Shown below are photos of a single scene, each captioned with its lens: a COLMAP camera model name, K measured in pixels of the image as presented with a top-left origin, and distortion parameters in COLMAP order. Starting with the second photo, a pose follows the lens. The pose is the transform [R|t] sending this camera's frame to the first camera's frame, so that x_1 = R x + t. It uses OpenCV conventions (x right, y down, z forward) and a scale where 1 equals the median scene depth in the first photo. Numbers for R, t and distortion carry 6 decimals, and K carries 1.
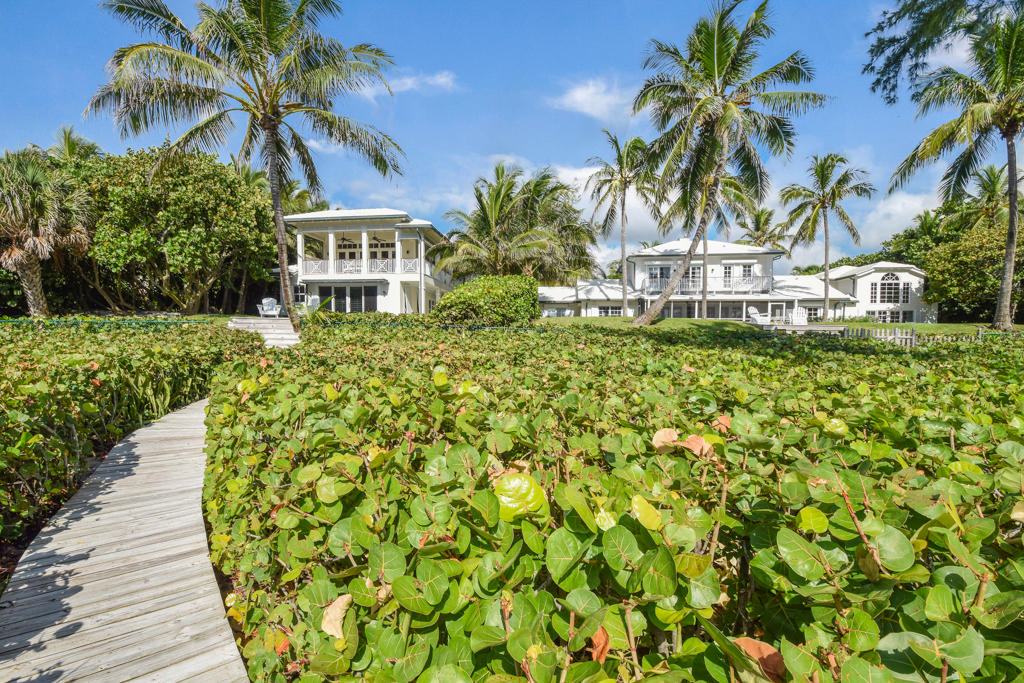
lens RADIAL K [[491.0, 0, 512.0], [0, 491.0, 341.5], [0, 0, 1]] dist [0.048071, -0.028844]
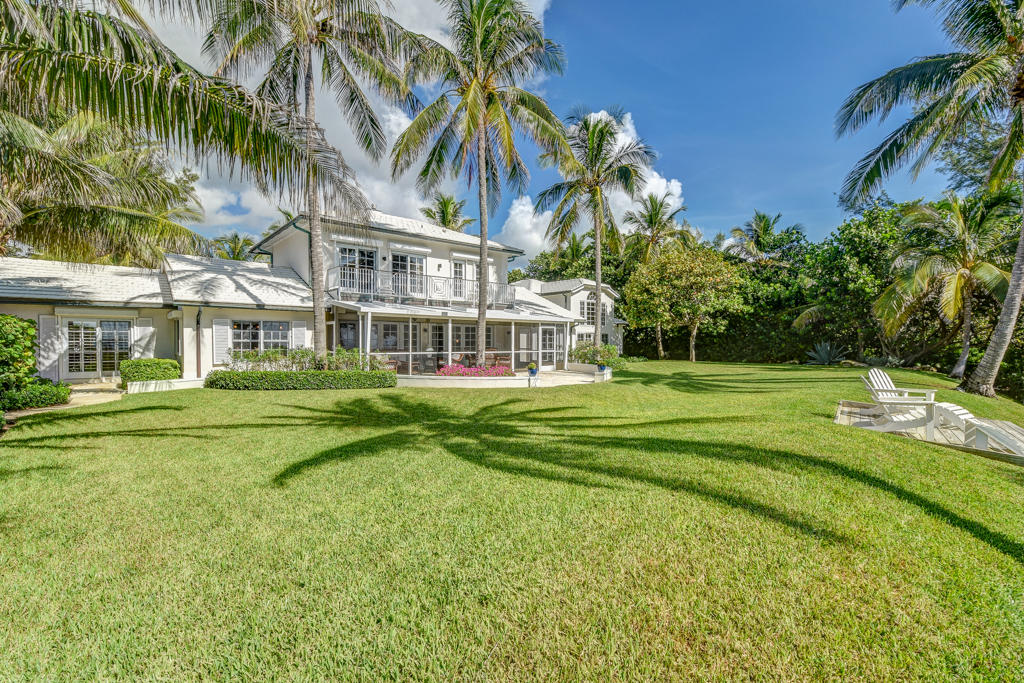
lens RADIAL K [[491.0, 0, 512.0], [0, 491.0, 341.5], [0, 0, 1]] dist [0.048071, -0.028844]
pose [[0.735245, 0.001370, 0.677800, 0.065287], [0.004333, 0.999968, -0.006722, -0.050760], [-0.677788, 0.007879, 0.735215, 0.531154]]
